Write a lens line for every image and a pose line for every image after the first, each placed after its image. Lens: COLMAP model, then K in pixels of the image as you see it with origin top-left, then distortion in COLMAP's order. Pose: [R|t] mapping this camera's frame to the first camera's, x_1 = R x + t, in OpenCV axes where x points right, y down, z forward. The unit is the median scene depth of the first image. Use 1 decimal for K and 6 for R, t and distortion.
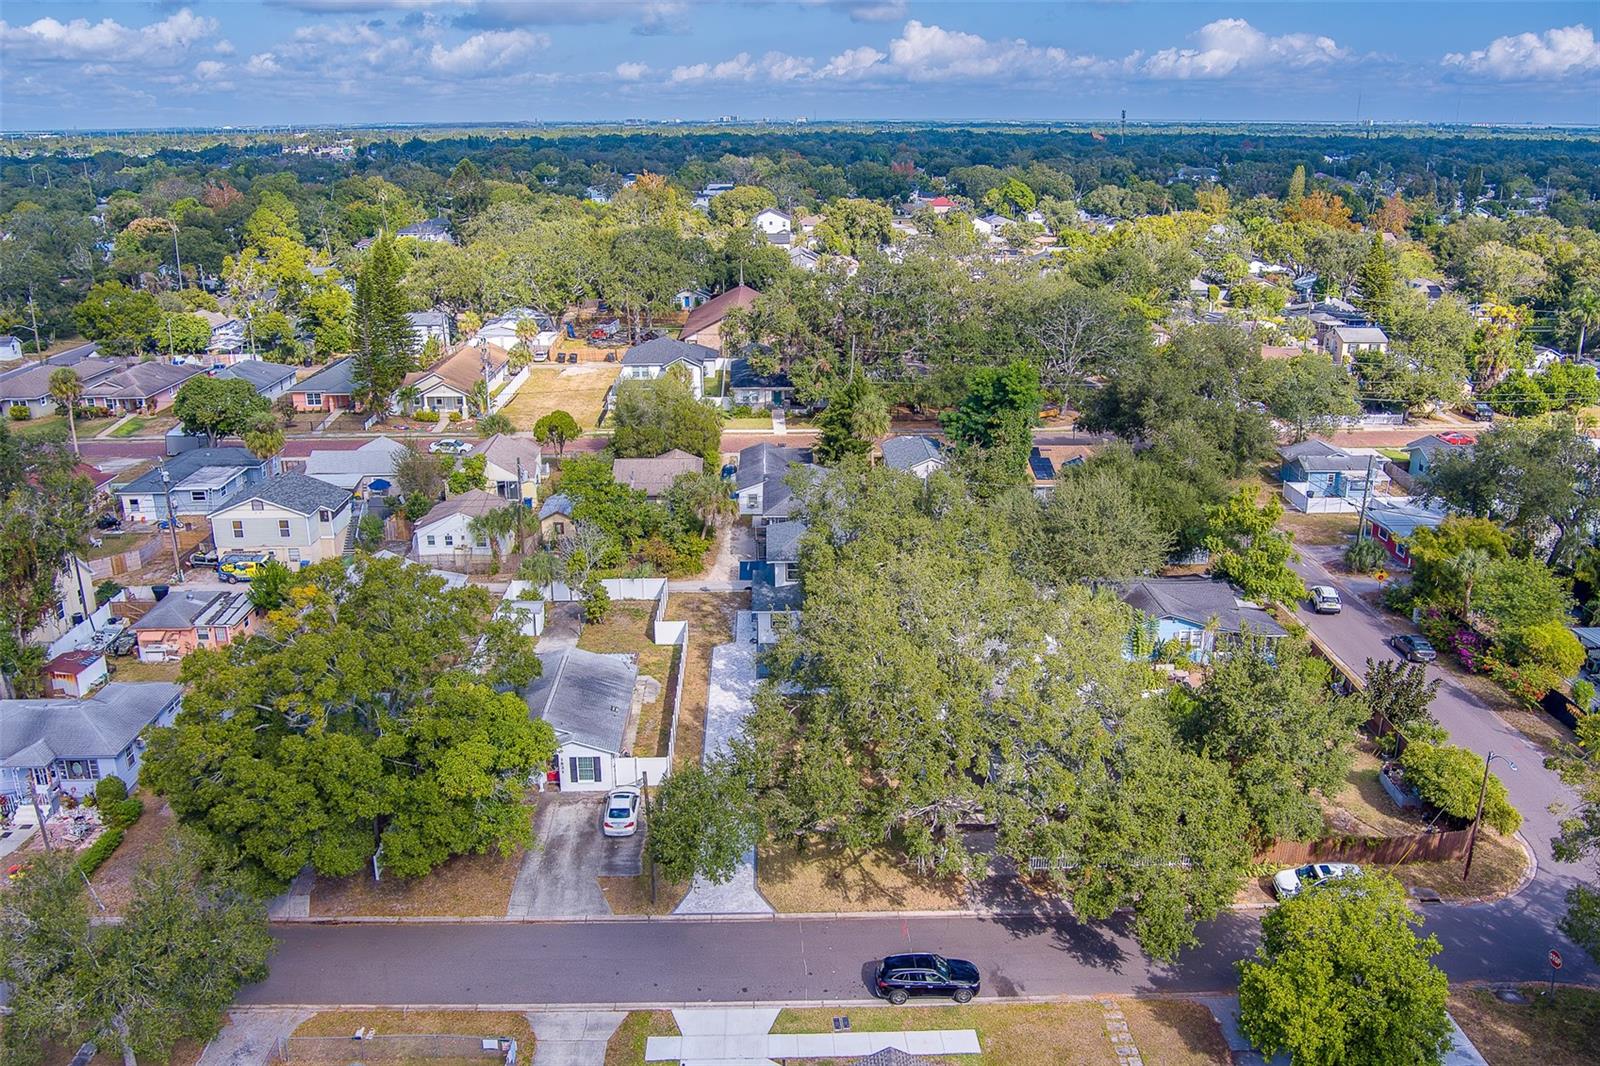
lens RADIAL K [[1317.1, 0, 803.2], [0, 1317.1, 527.9], [0, 0, 1]] dist [-0.051491, 0.015298]
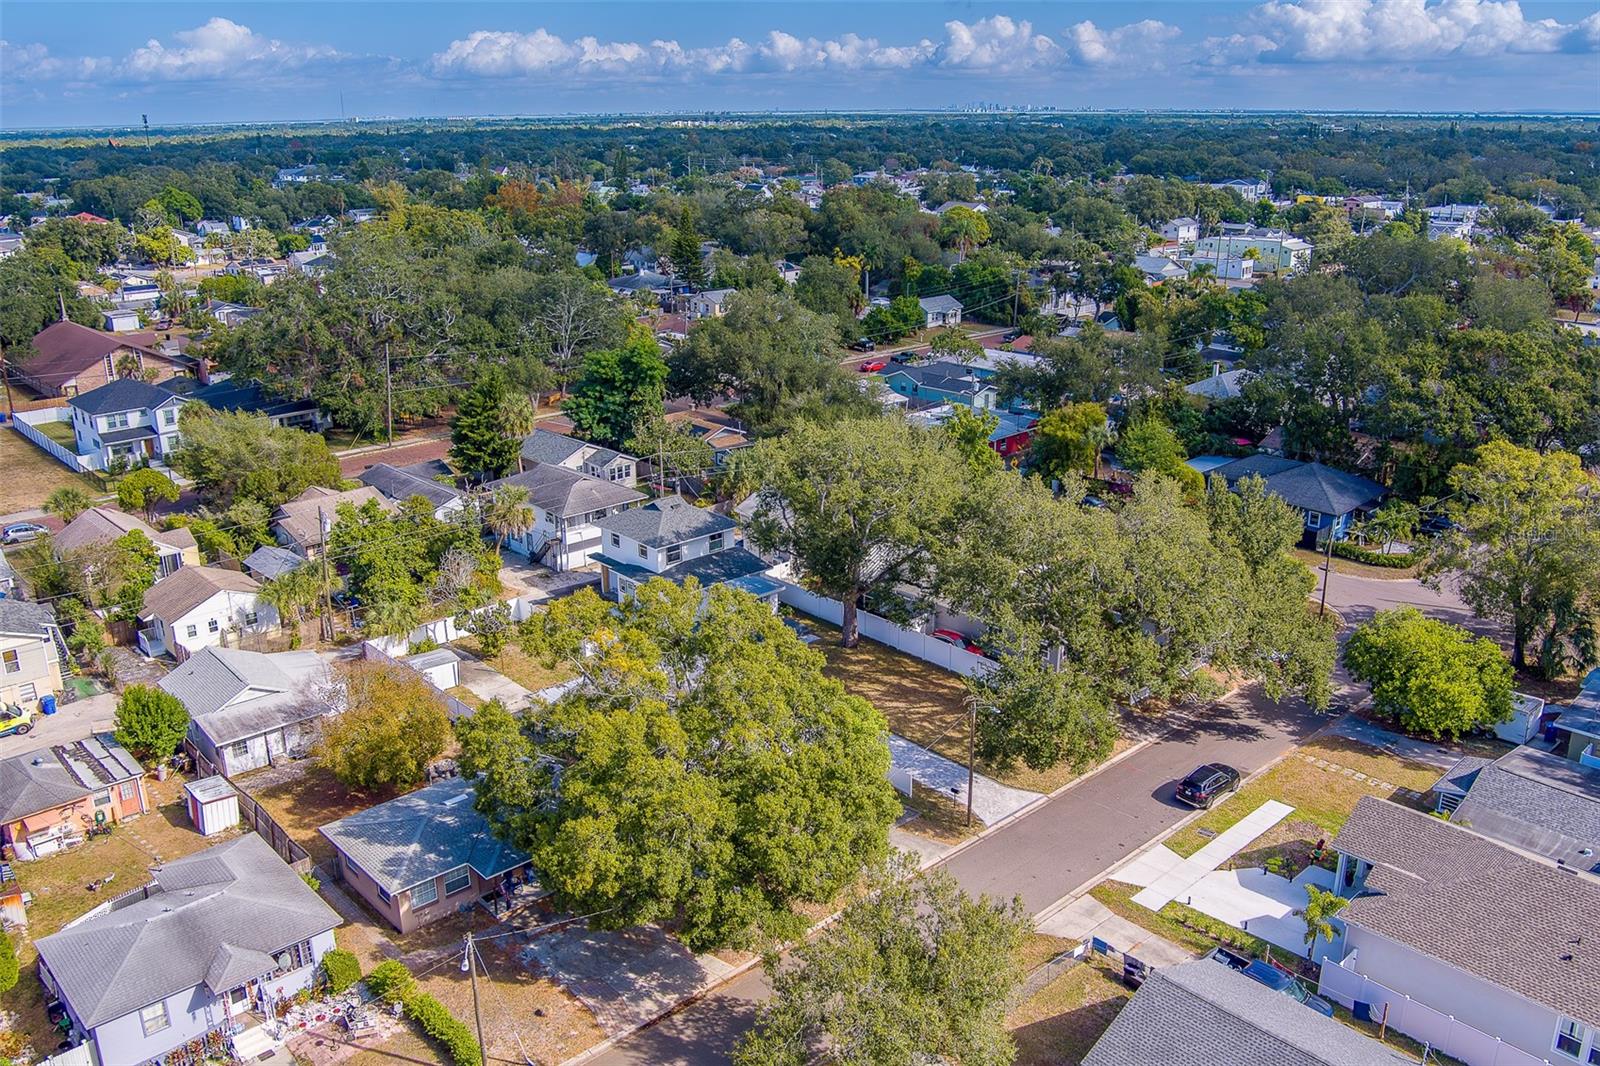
lens RADIAL K [[1284.5, 0, 800.0], [0, 1284.5, 533.0], [0, 0, 1]] dist [-0.050099, 0.003600]
pose [[0.760112, -0.209970, 0.614932, -0.470711], [0.203317, 0.975687, 0.081832, -0.038297], [-0.617164, 0.062824, 0.784322, 0.134191]]
